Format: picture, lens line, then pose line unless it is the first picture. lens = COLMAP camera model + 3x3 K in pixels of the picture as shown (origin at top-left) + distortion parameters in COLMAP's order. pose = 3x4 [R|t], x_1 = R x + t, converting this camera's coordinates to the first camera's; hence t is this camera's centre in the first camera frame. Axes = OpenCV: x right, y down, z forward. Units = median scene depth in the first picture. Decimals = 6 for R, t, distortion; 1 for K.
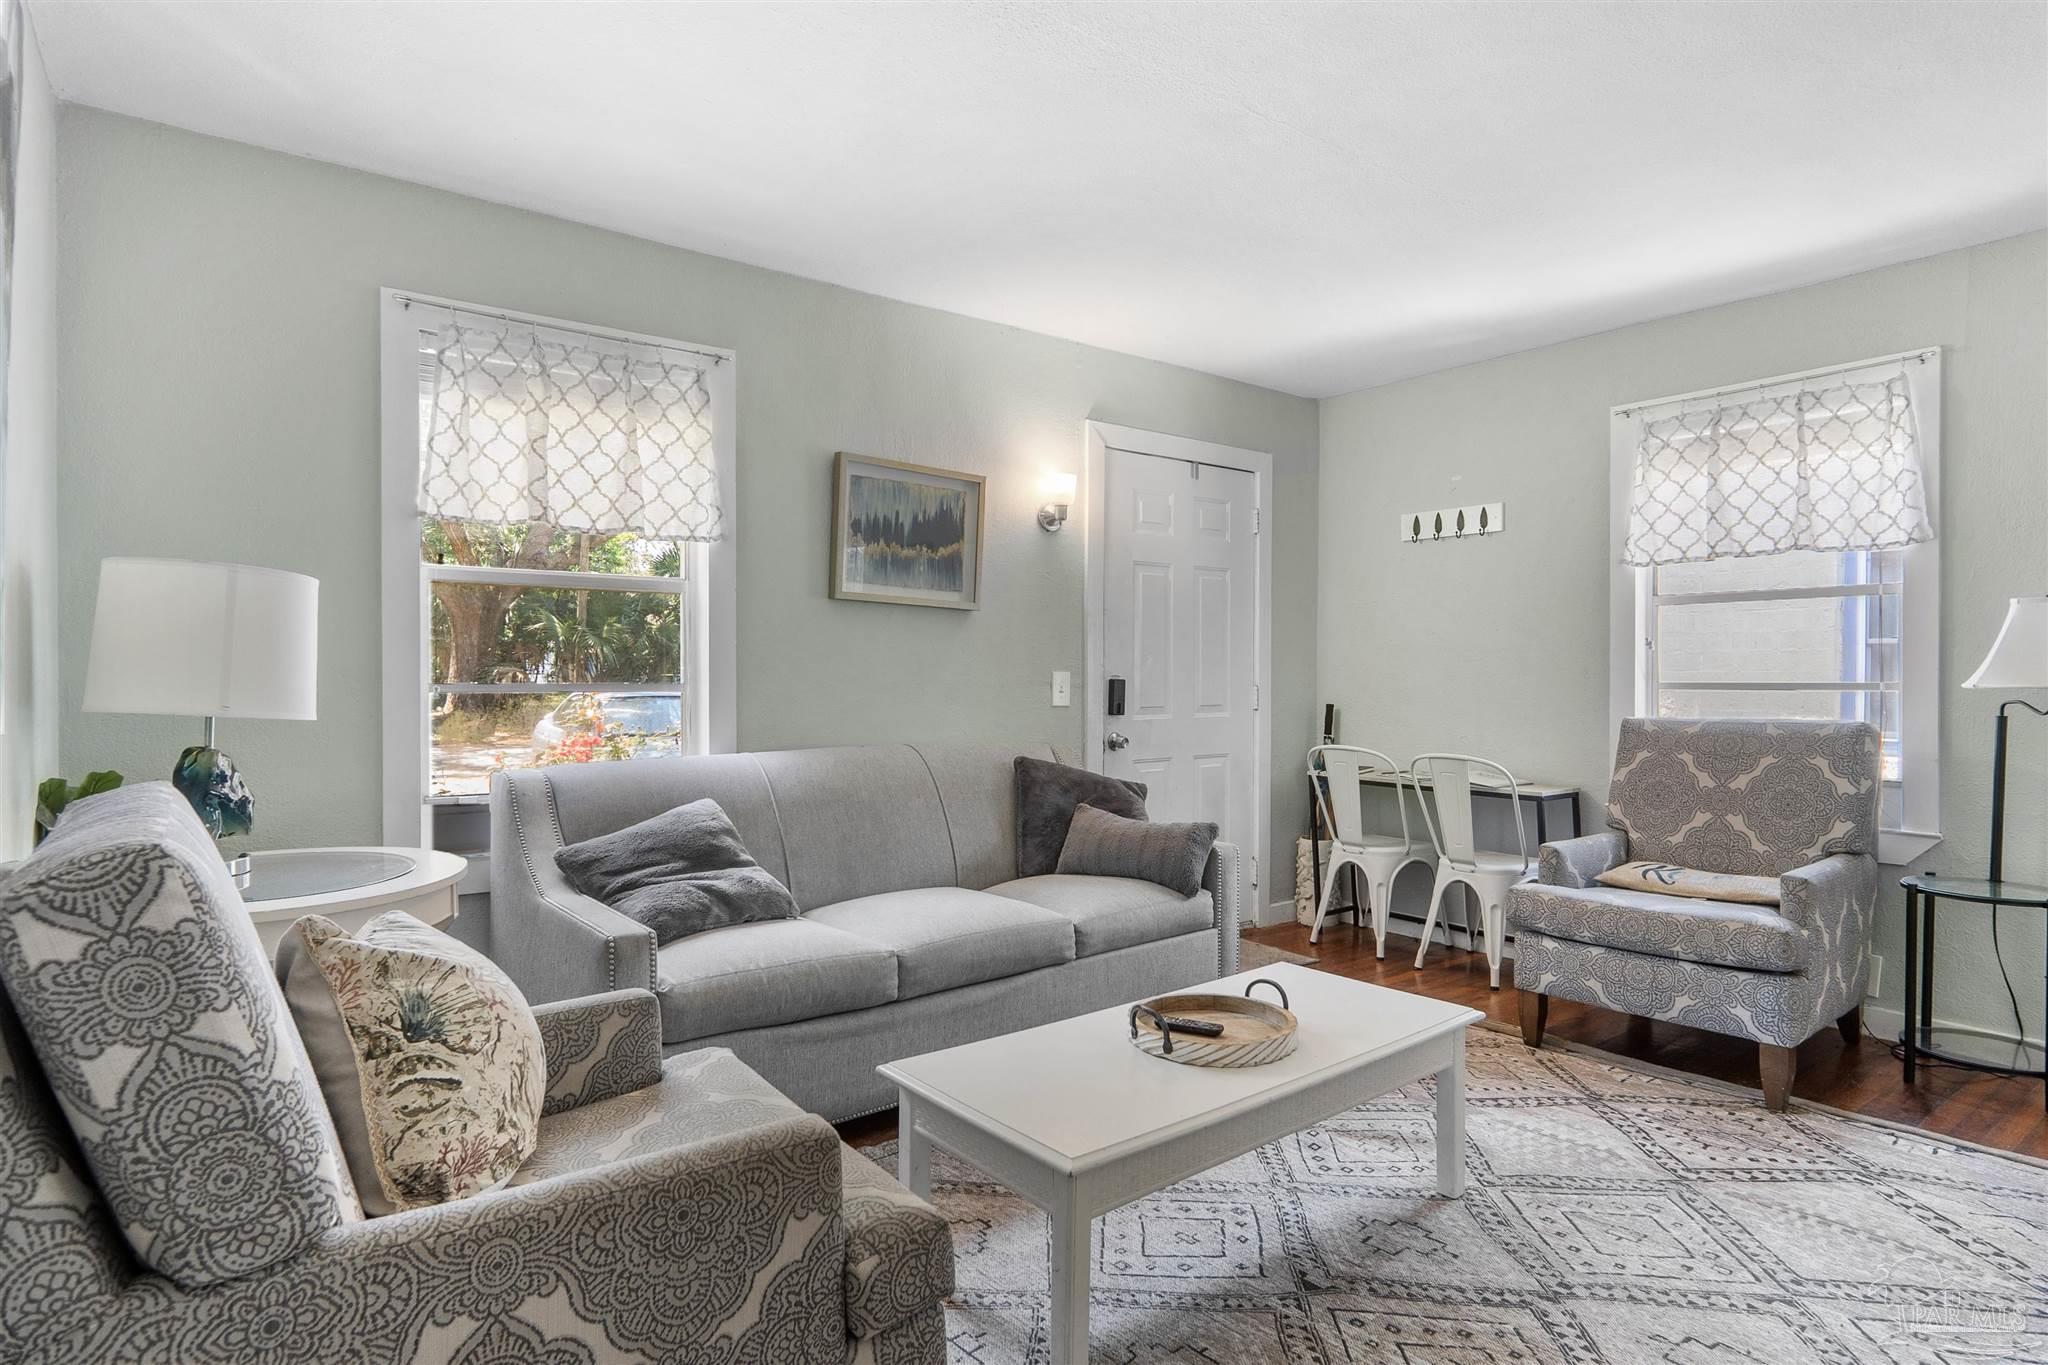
lens RADIAL K [[1102.7, 0, 998.0], [0, 1102.7, 685.3], [0, 0, 1]] dist [-0.019632, 0.003767]
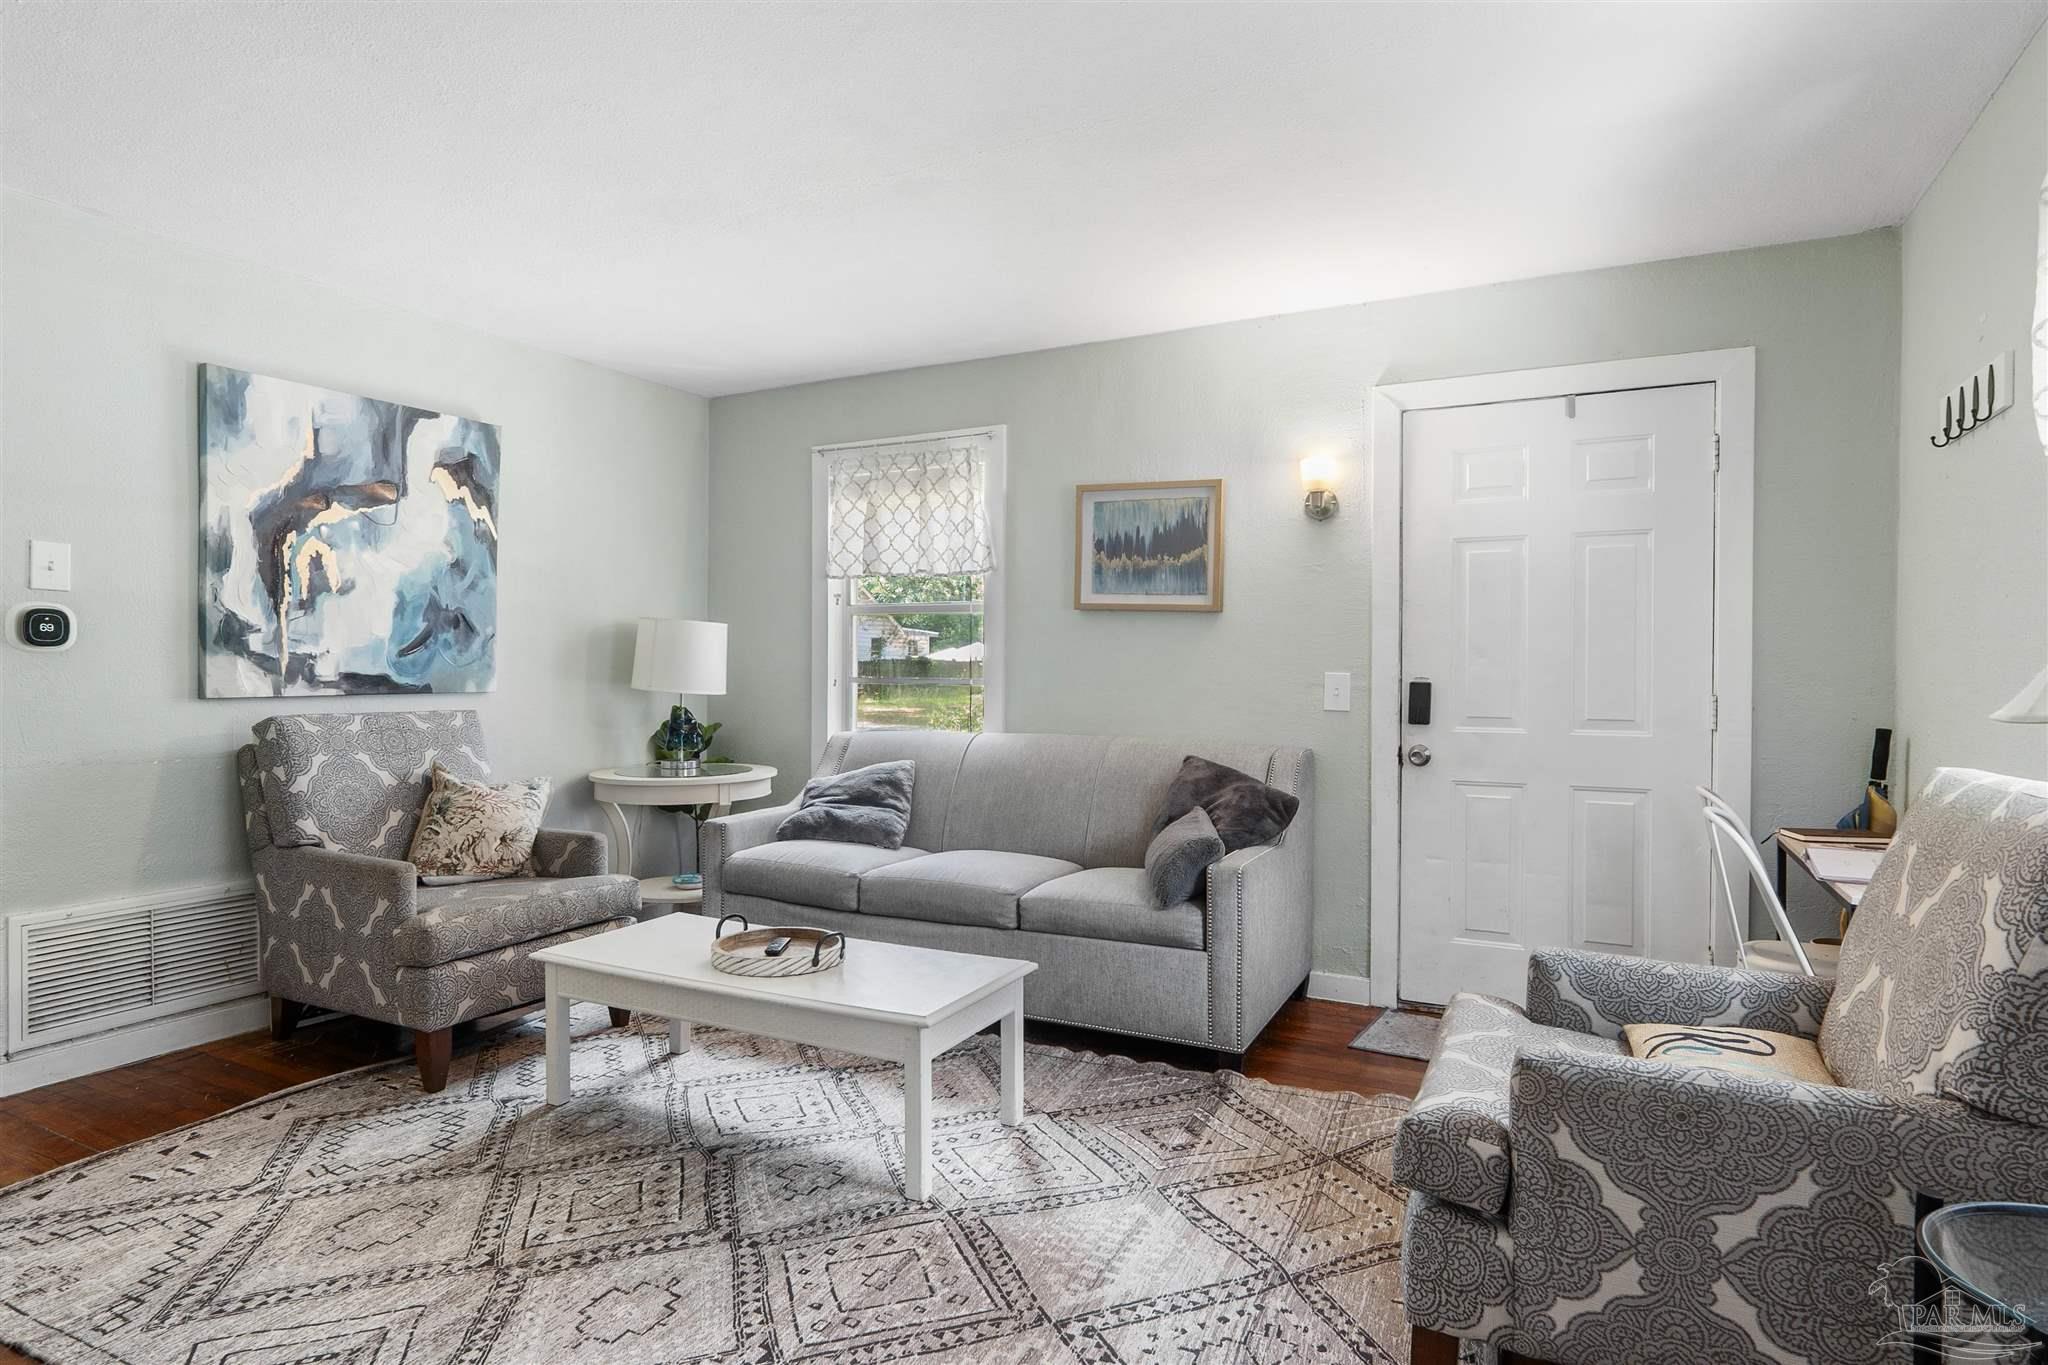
lens RADIAL K [[1102.7, 0, 996.7], [0, 1102.7, 681.3], [0, 0, 1]] dist [-0.019632, 0.003767]
pose [[0.419535, 0.010590, -0.907677, 0.915311], [-0.015895, 0.999864, 0.004319, -0.005625], [0.907600, 0.012615, 0.419647, 0.437045]]
